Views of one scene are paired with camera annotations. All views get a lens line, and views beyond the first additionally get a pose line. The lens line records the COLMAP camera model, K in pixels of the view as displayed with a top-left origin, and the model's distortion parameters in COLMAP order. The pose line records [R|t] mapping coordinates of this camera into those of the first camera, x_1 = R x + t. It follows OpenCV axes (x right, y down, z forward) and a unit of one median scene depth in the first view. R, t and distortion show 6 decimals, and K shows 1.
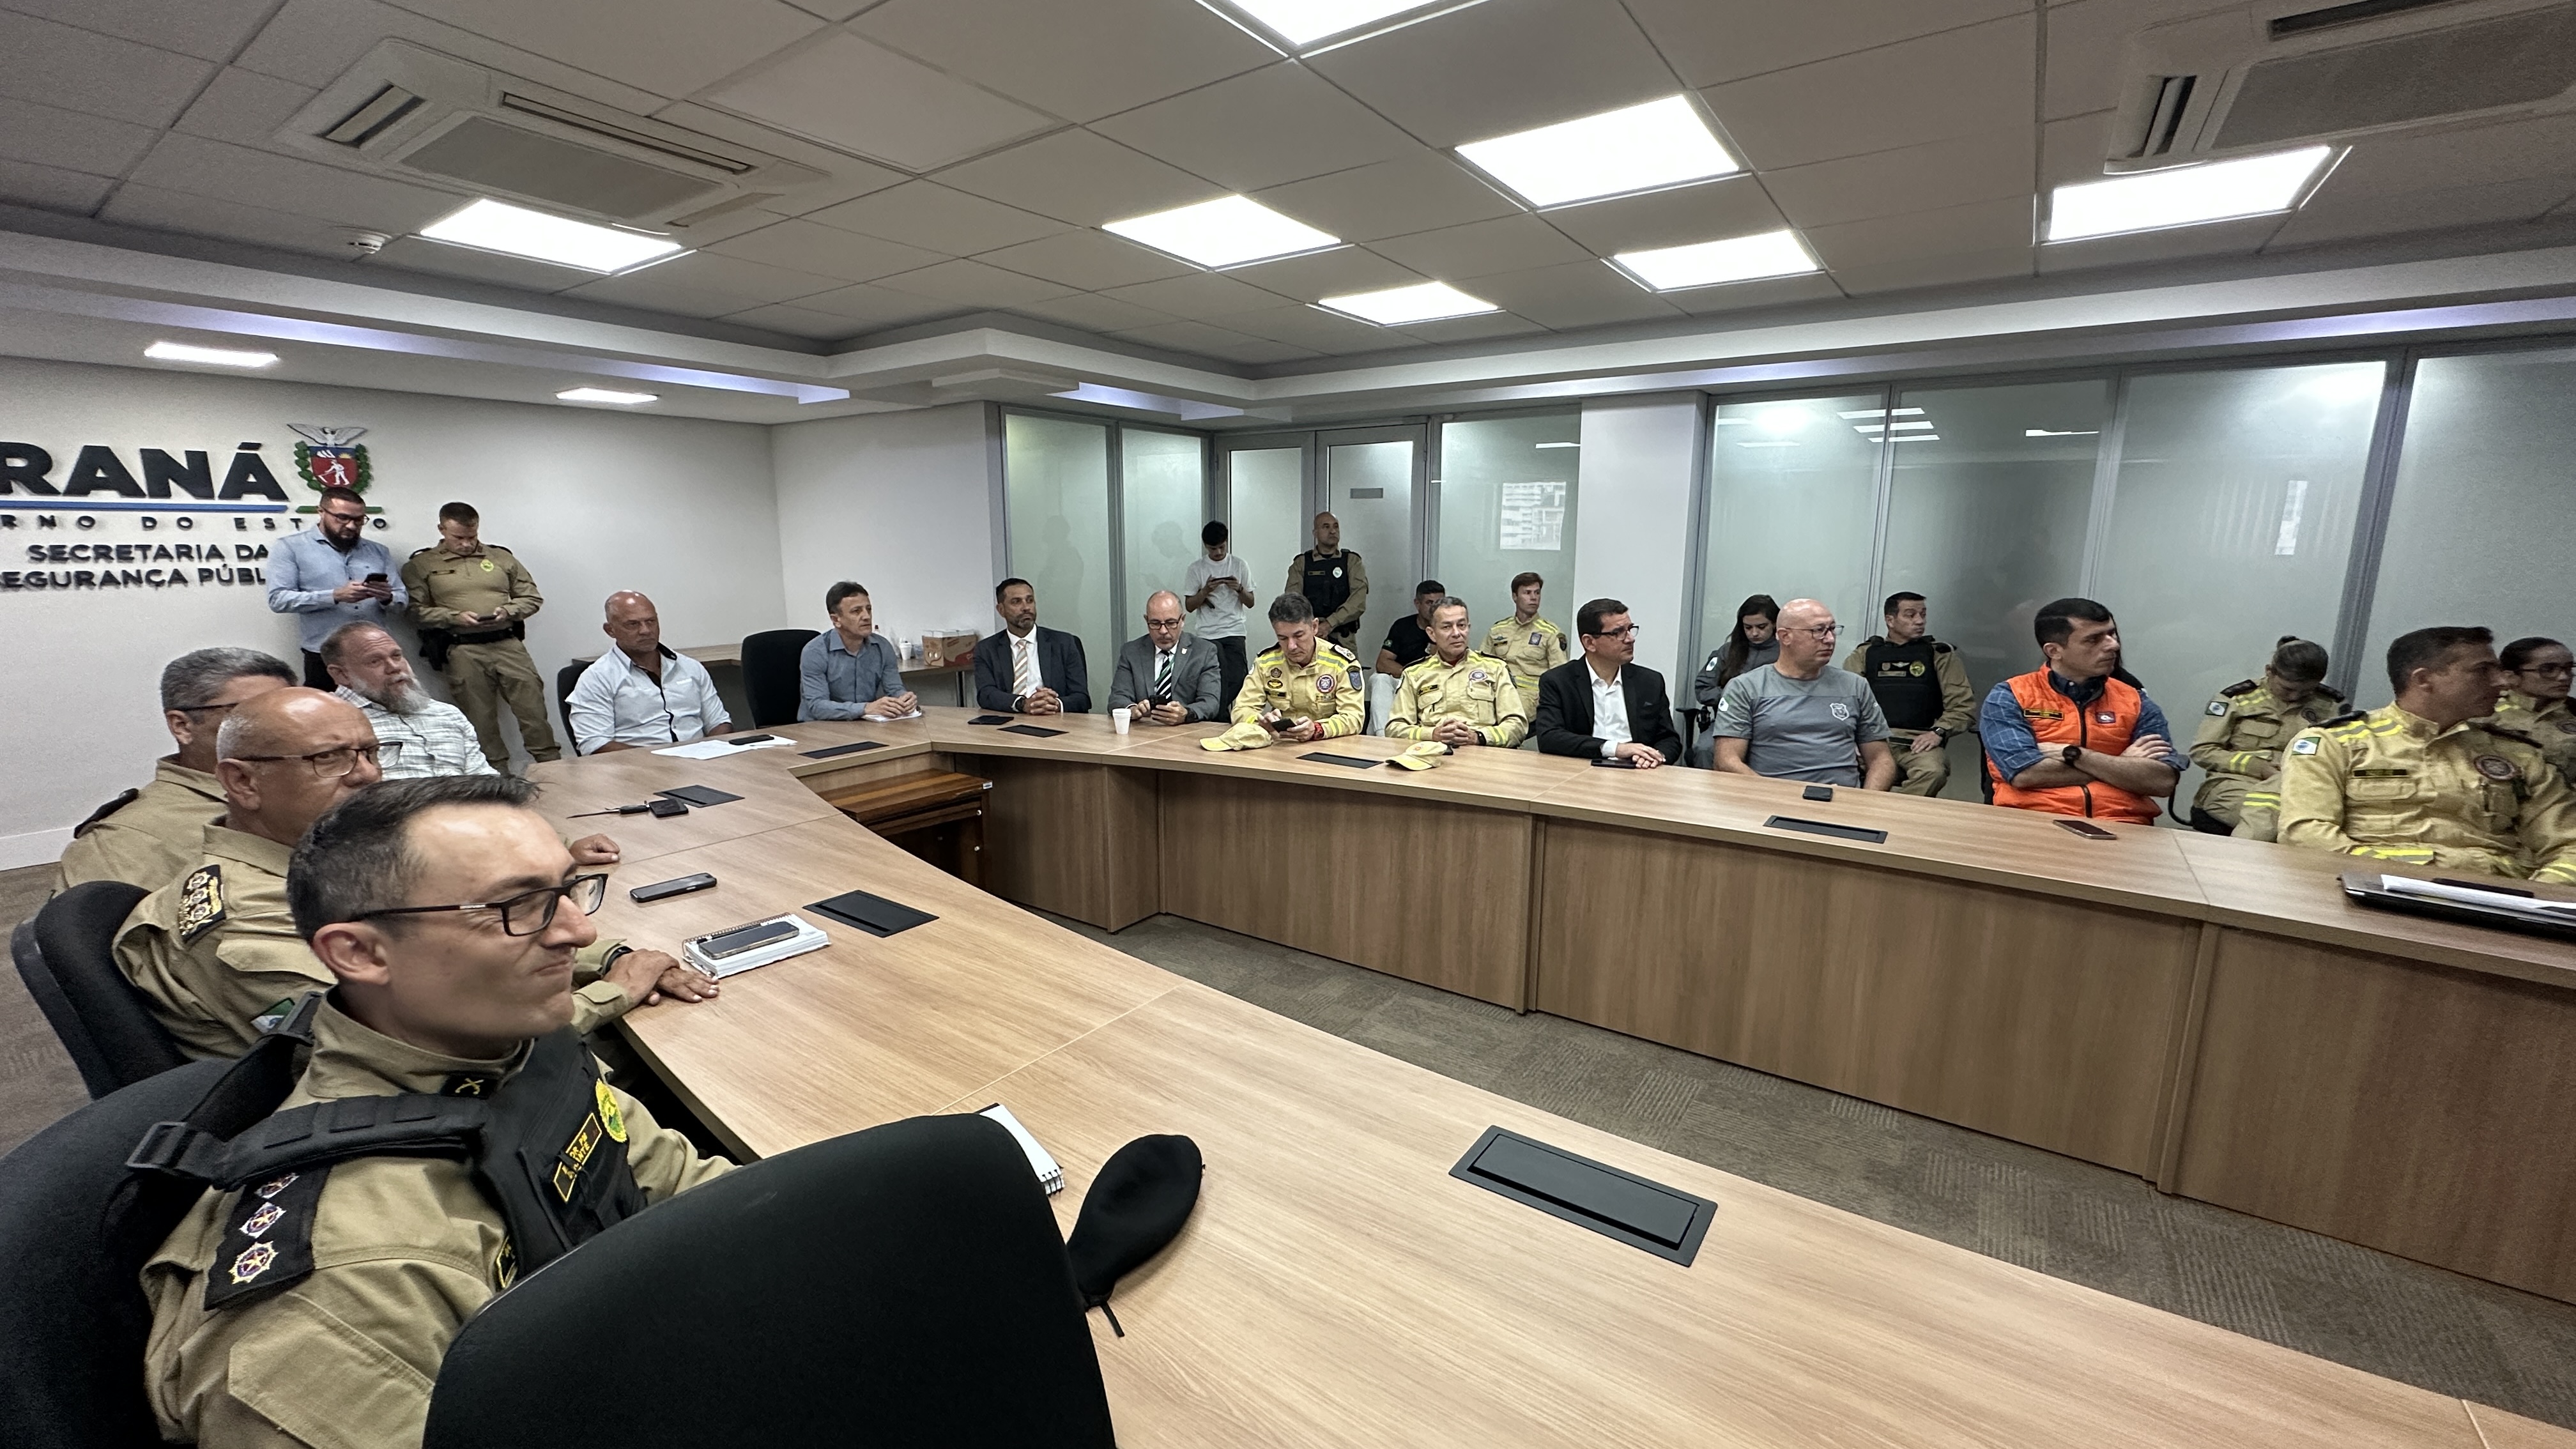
lens RADIAL K [[1022.6, 0, 1287.9], [0, 1022.6, 728.6], [0, 0, 1]] dist [0.003876, 0.000757]
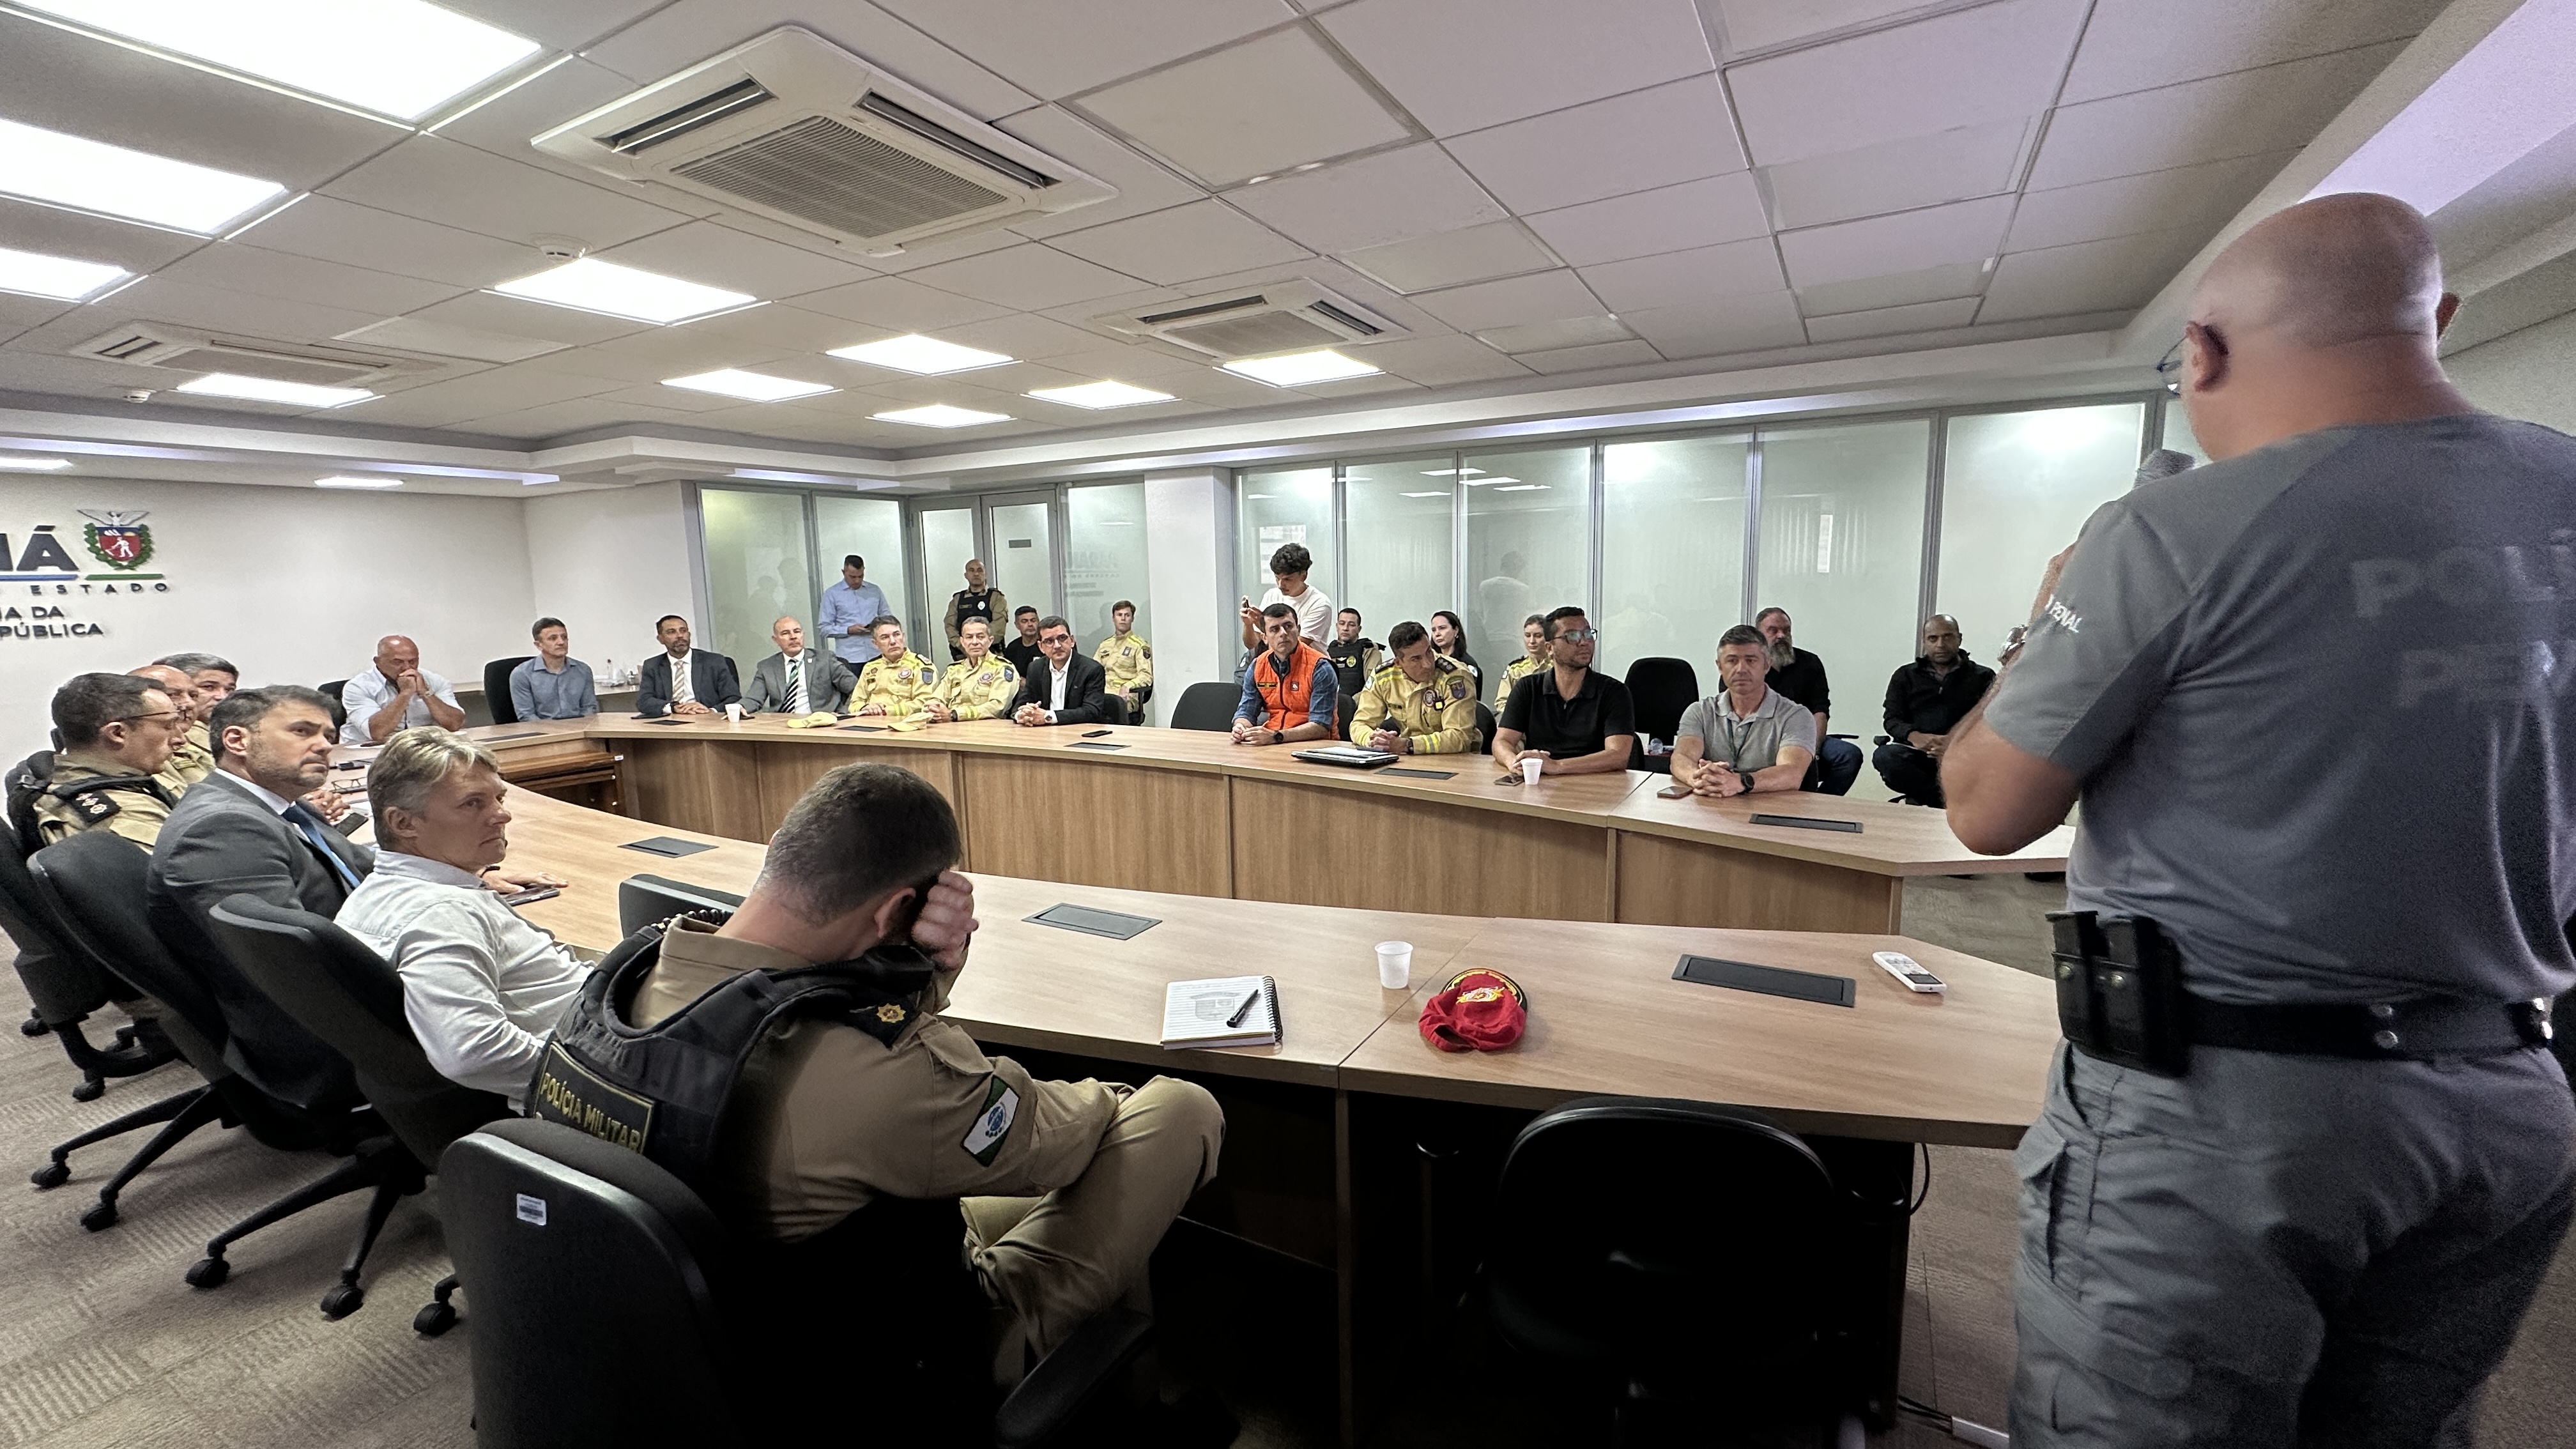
lens RADIAL K [[1022.6, 0, 1285.2], [0, 1022.6, 725.5], [0, 0, 1]] dist [0.003876, 0.000757]
pose [[0.994998, -0.038518, 0.092166, 0.374963], [0.042189, 0.998378, -0.038217, 0.078046], [-0.090544, 0.041914, 0.995010, -0.381653]]
